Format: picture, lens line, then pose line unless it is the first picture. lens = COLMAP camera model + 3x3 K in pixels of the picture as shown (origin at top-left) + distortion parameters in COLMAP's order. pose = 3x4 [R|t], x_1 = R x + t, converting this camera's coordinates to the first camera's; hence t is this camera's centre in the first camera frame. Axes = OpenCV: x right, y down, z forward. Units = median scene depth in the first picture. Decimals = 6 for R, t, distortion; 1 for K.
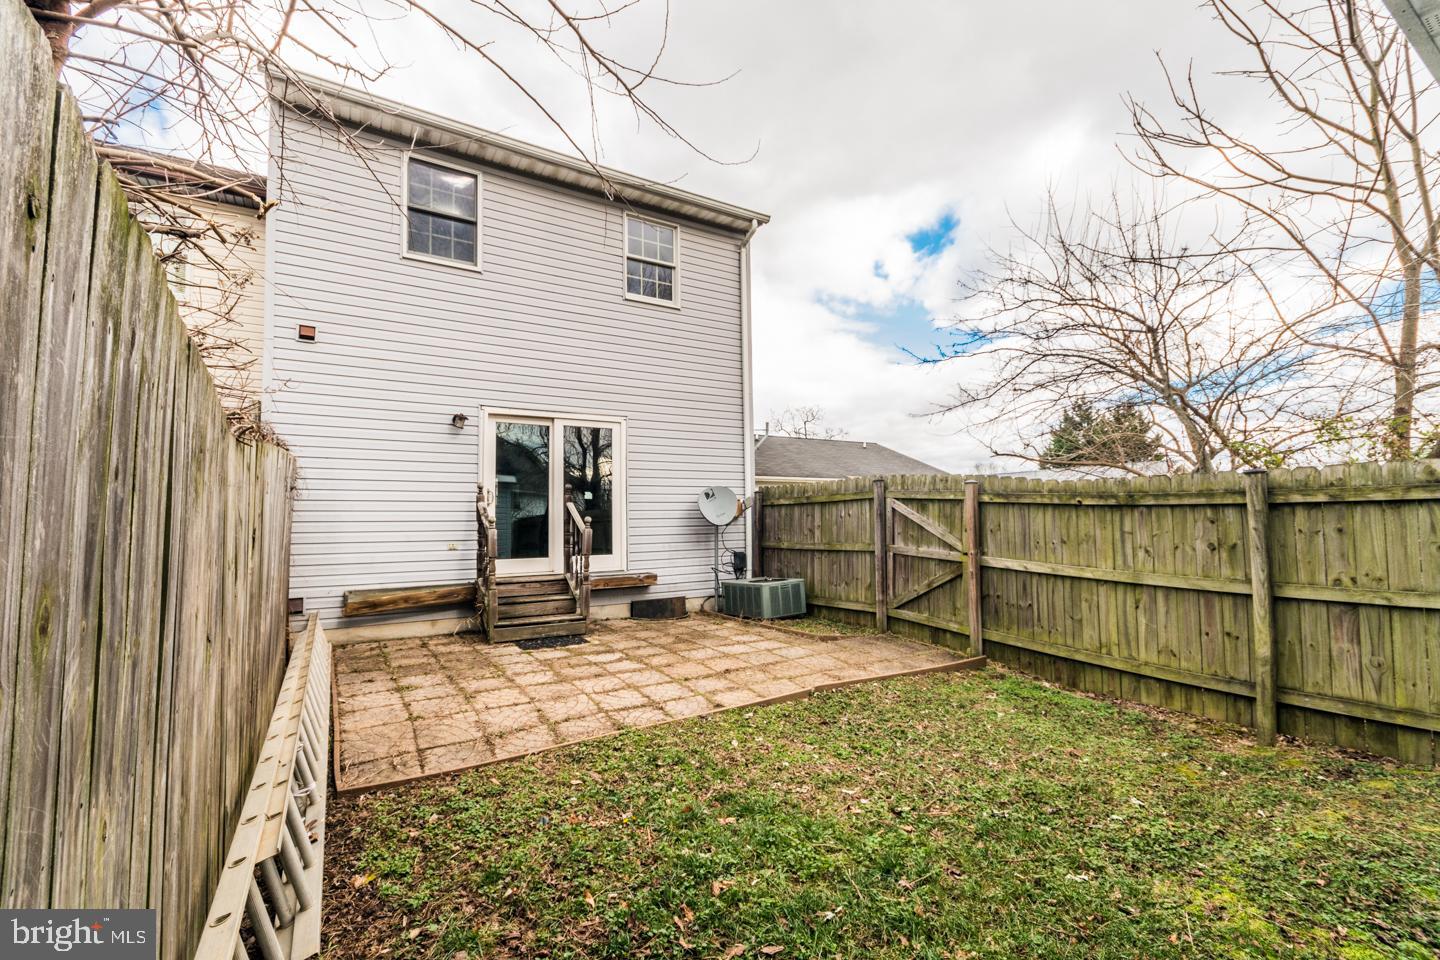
lens RADIAL K [[636.1, 0, 720.0], [0, 636.1, 480.0], [0, 0, 1]] dist [0.000271, -0.000406]
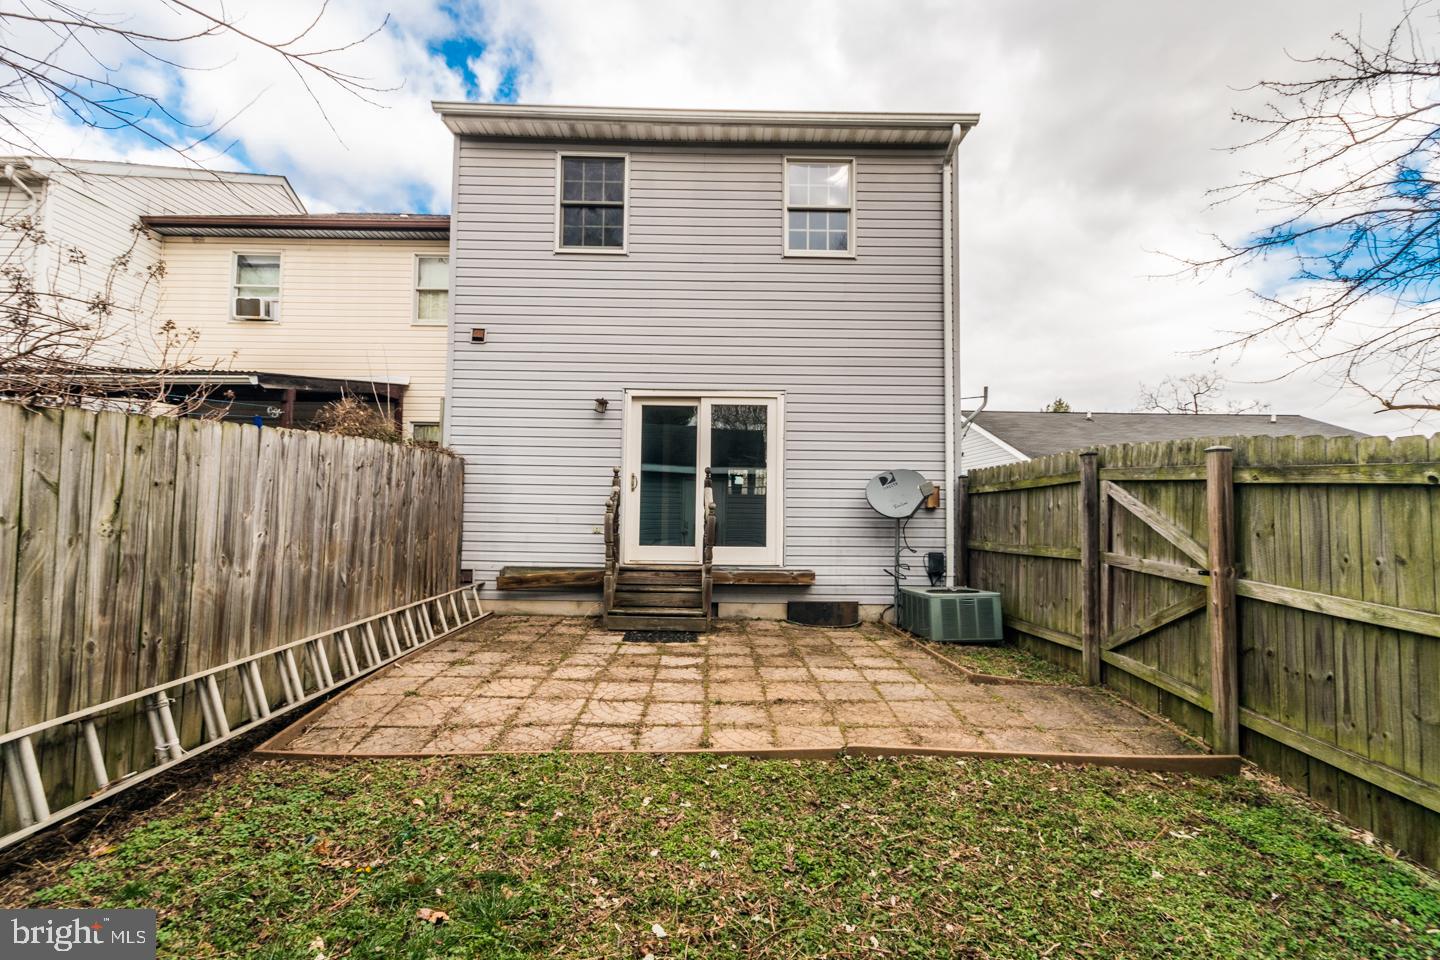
lens RADIAL K [[636.1, 0, 720.0], [0, 636.1, 480.0], [0, 0, 1]] dist [0.000271, -0.000406]
pose [[0.850638, -0.004932, -0.525729, 0.291732], [0.008708, 0.999951, 0.004708, 0.022814], [0.525680, -0.008583, 0.850639, 0.252934]]
